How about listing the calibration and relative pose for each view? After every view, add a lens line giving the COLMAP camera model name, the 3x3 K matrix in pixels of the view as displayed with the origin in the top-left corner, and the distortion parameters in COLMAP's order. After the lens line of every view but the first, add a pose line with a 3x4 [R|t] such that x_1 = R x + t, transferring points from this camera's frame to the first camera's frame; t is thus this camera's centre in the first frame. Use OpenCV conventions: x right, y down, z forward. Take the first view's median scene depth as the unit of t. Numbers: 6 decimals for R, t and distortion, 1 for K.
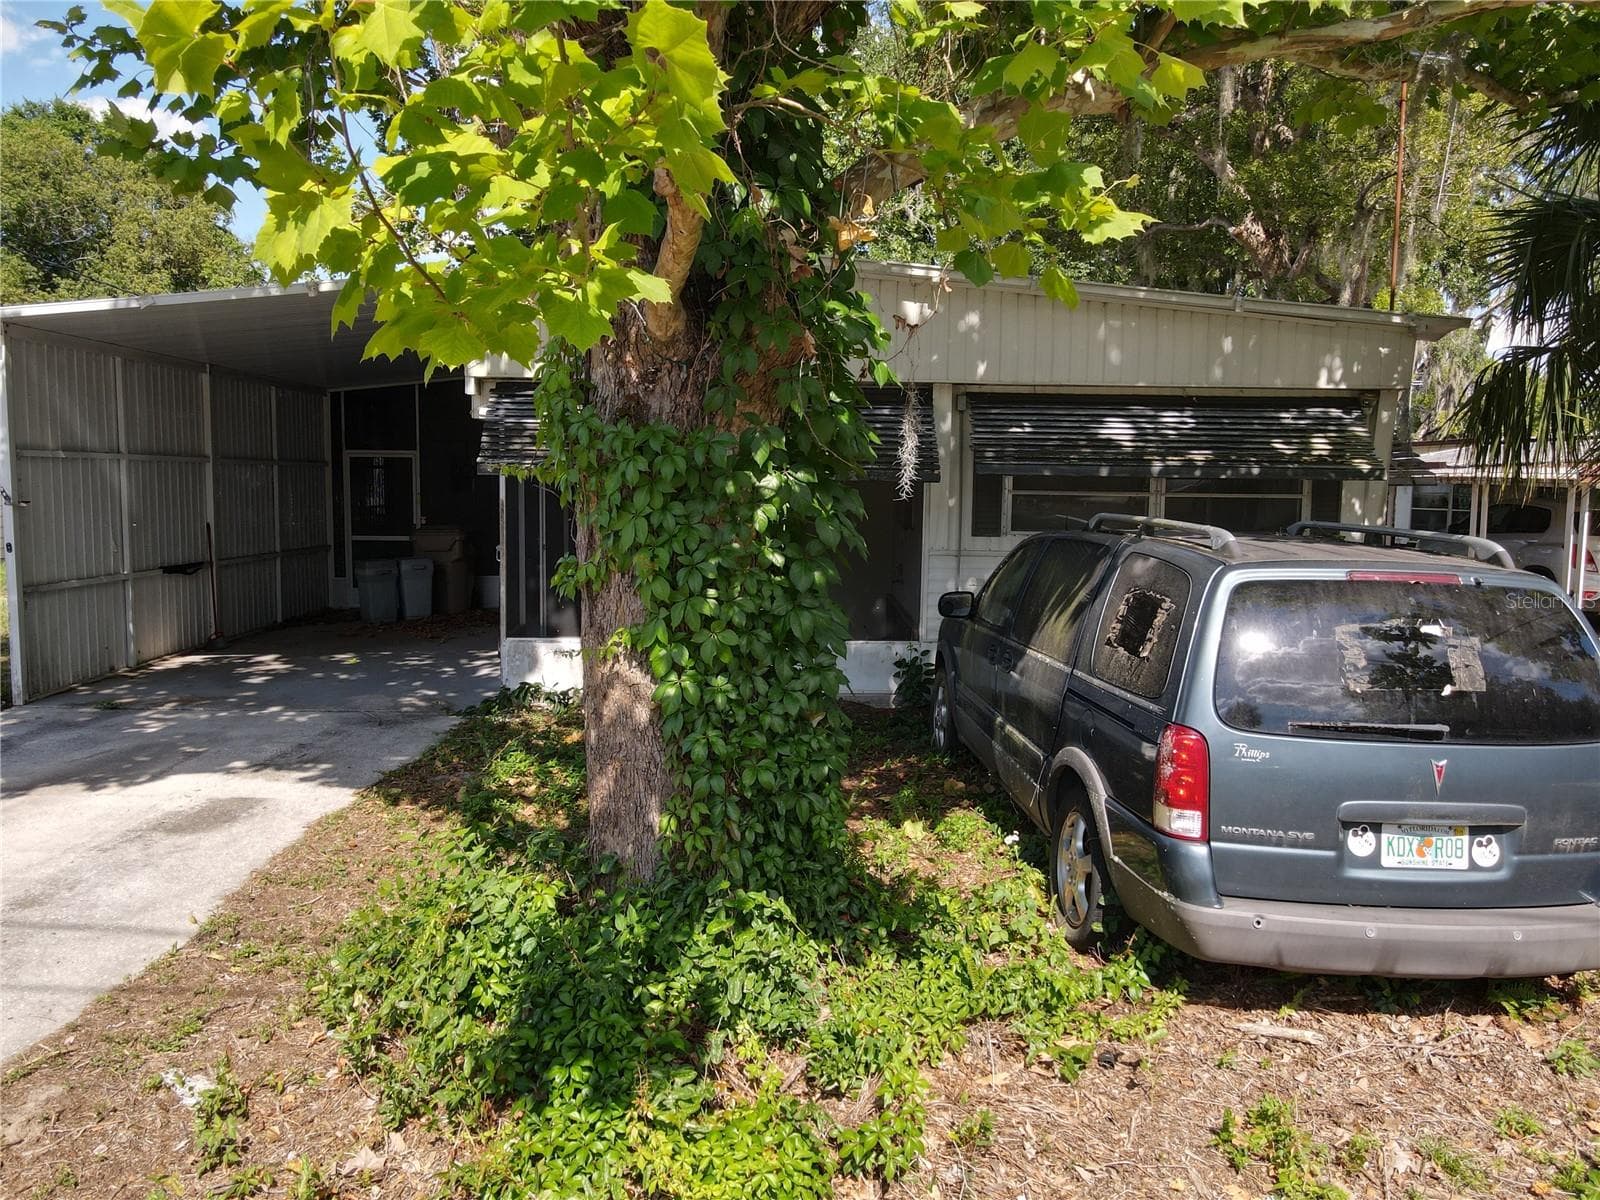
lens RADIAL K [[1176.4, 0, 789.7], [0, 1176.4, 604.9], [0, 0, 1]] dist [0.008896, 0.004295]
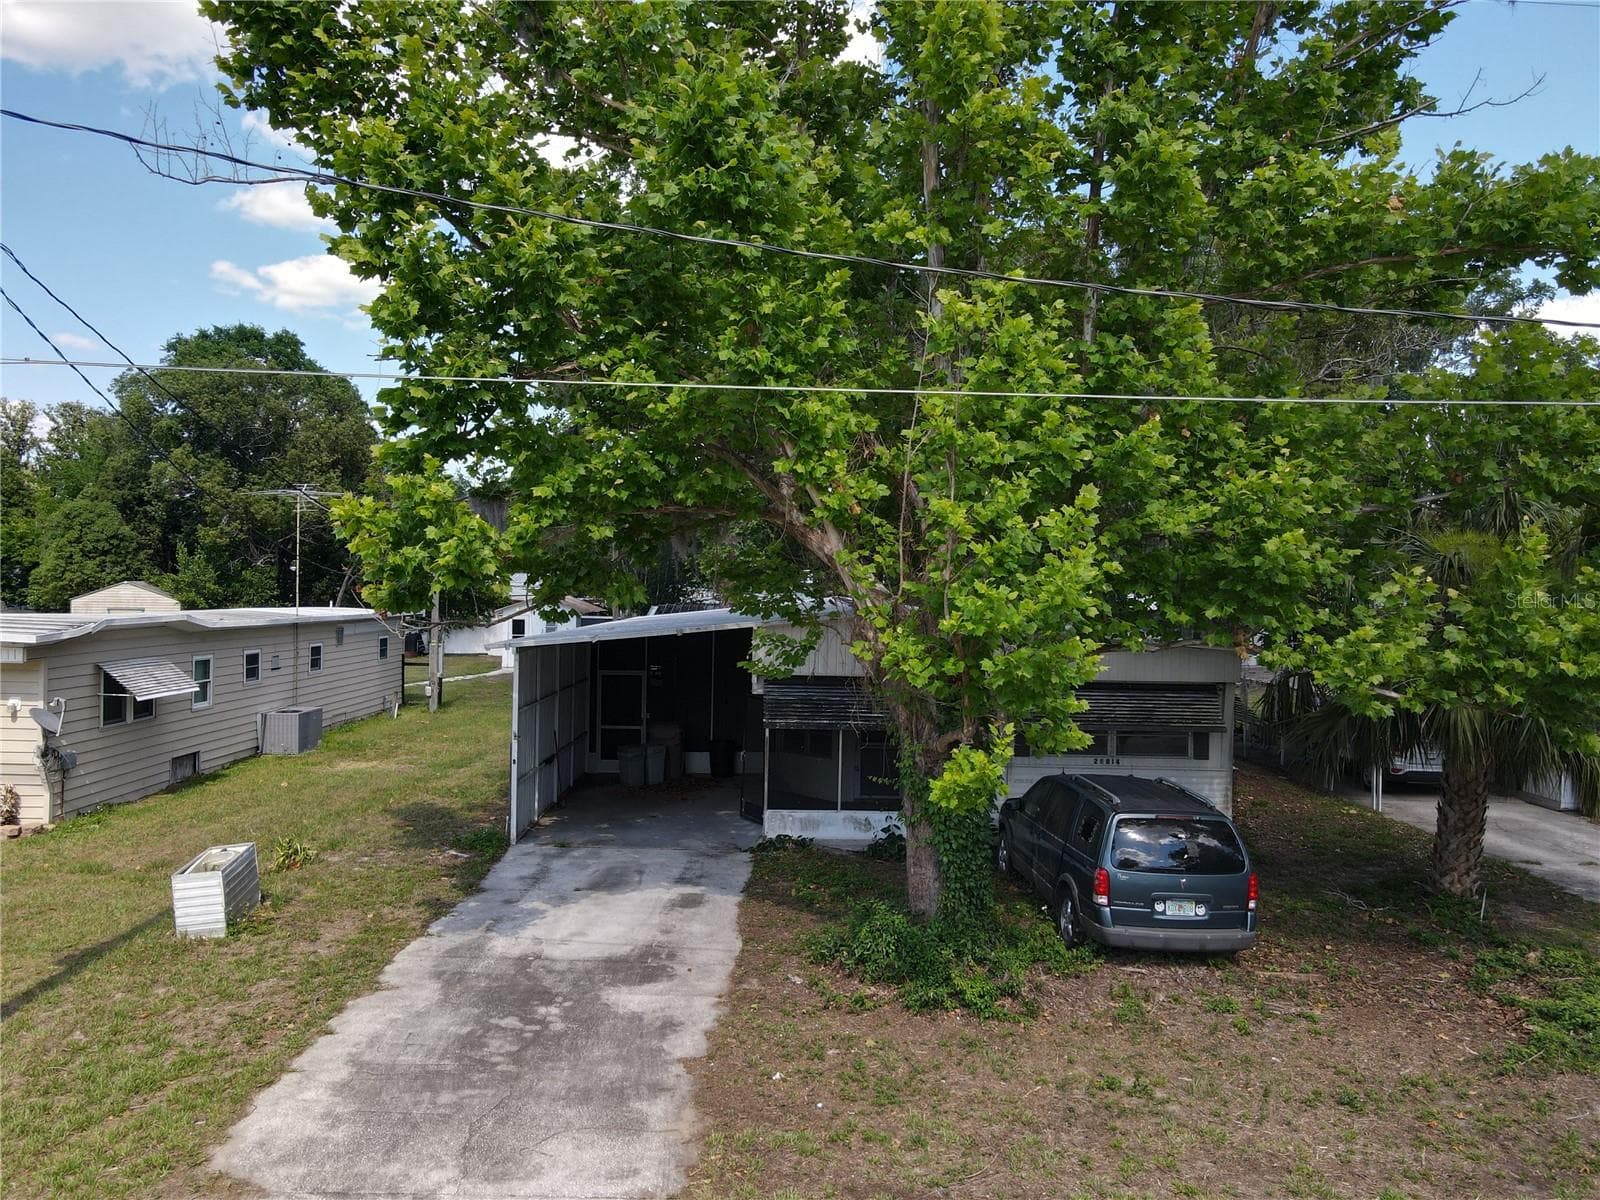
lens RADIAL K [[1176.4, 0, 799.4], [0, 1176.4, 605.9], [0, 0, 1]] dist [0.008896, 0.004295]
pose [[0.999981, 0.004967, 0.003596, -0.456409], [-0.004618, 0.995805, -0.091380, -0.286747], [-0.004035, 0.091361, 0.995810, -2.074323]]
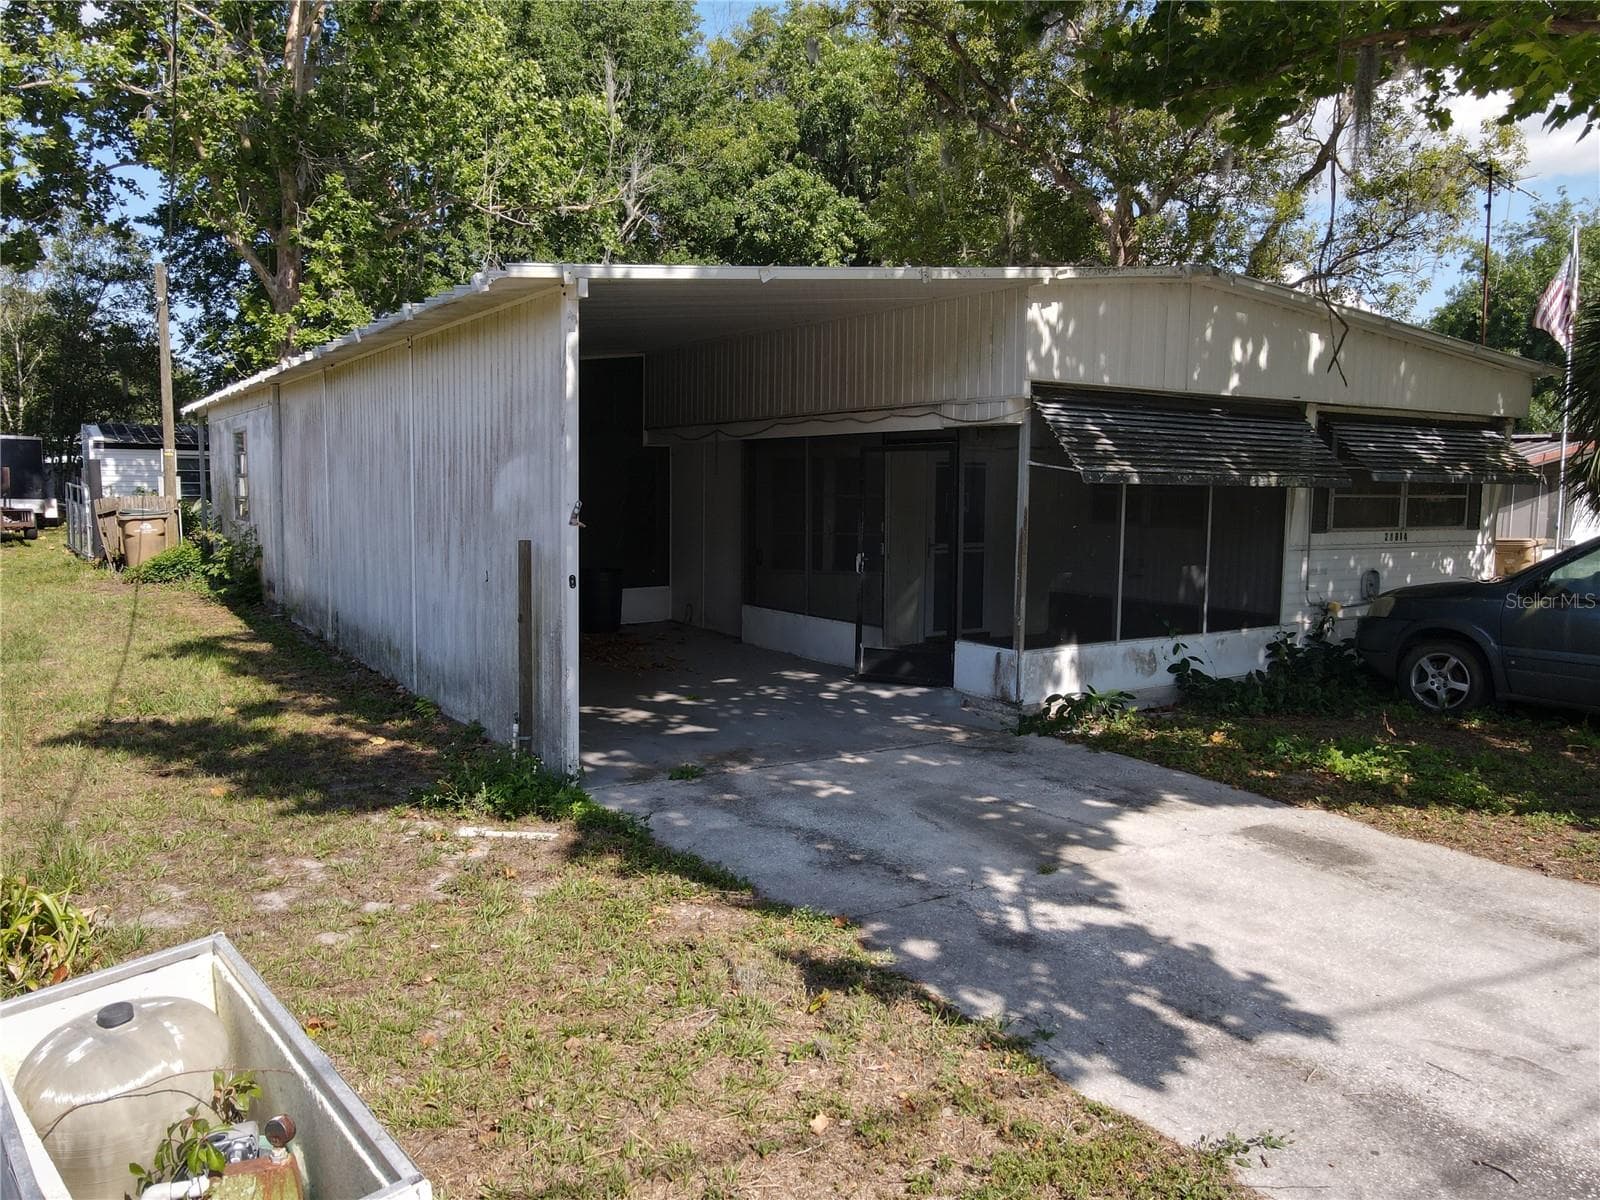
lens RADIAL K [[1176.4, 0, 799.7], [0, 1176.4, 598.3], [0, 0, 1]] dist [0.008896, 0.004295]
pose [[0.848931, -0.055281, 0.525604, -2.084310], [0.056307, 0.998315, 0.014055, -0.089771], [-0.525495, 0.017663, 0.850613, 0.630157]]
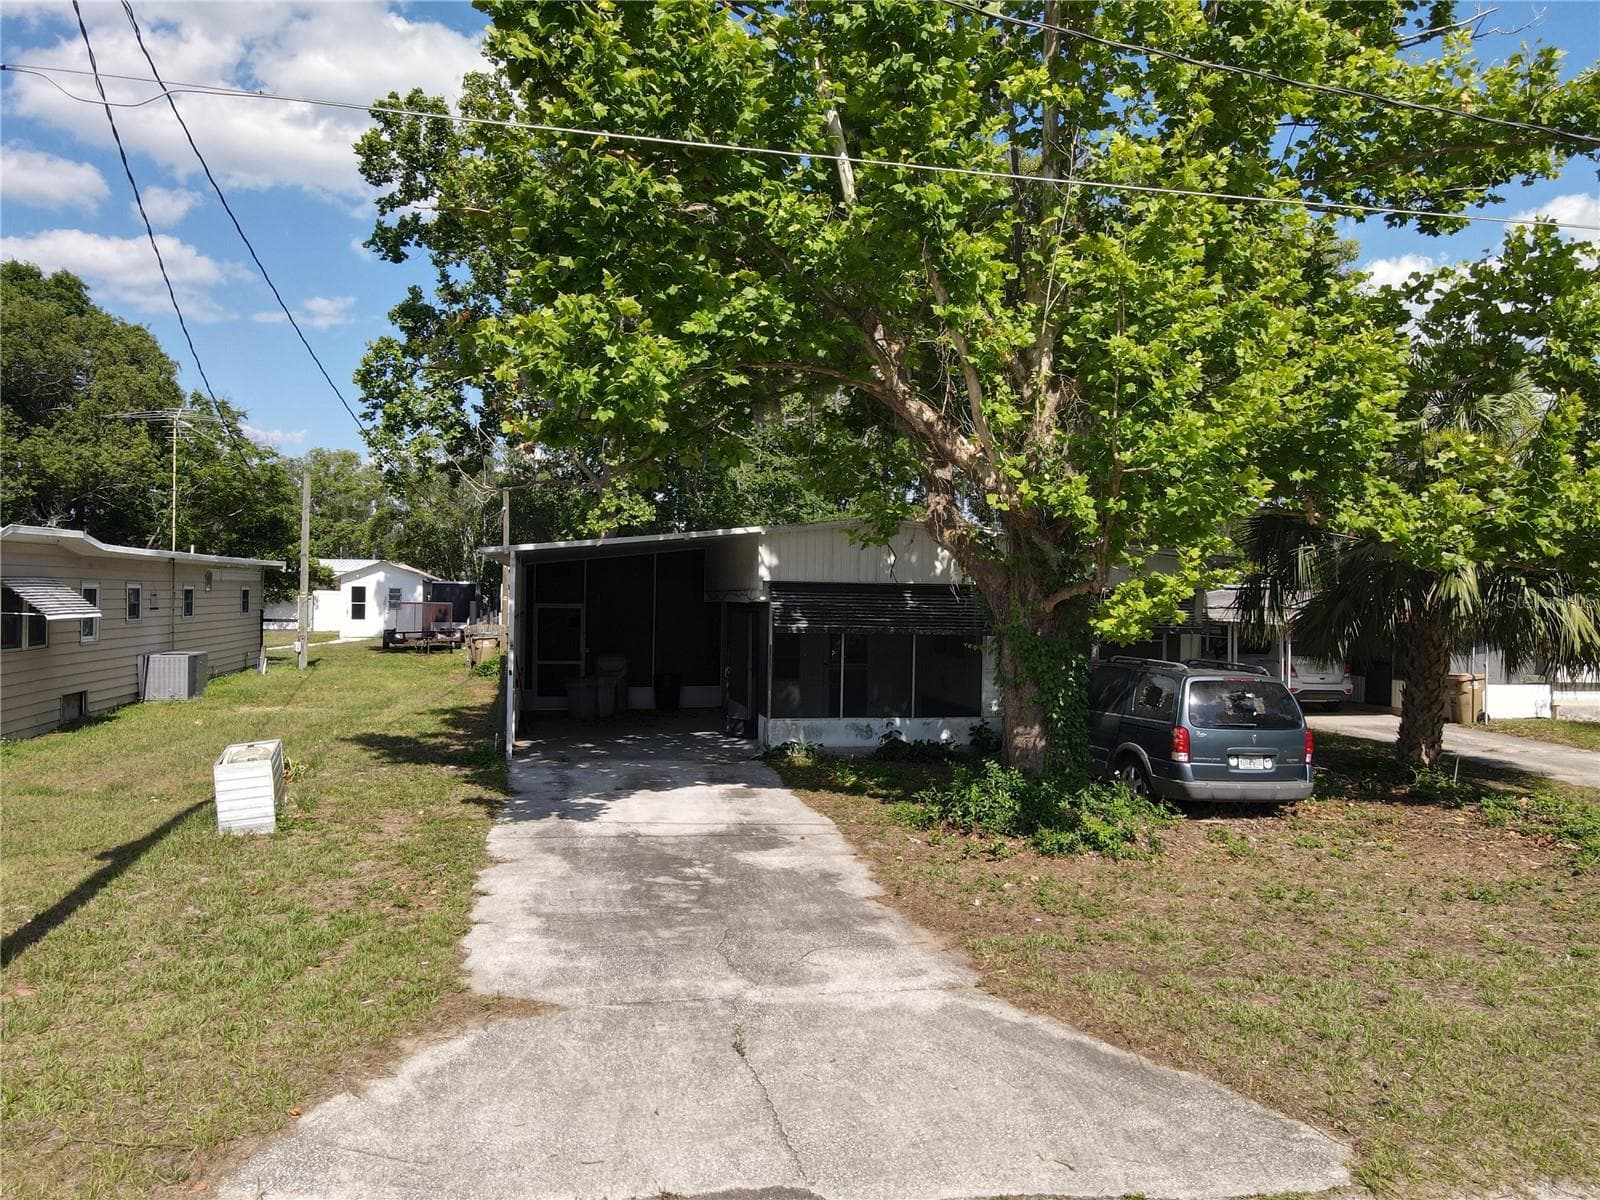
lens RADIAL K [[1176.4, 0, 803.6], [0, 1176.4, 600.2], [0, 0, 1]] dist [0.008896, 0.004295]
pose [[0.979956, 0.002514, 0.199198, -1.292800], [0.017300, 0.995069, -0.097663, 0.055514], [-0.198461, 0.099151, 0.975081, -1.927765]]
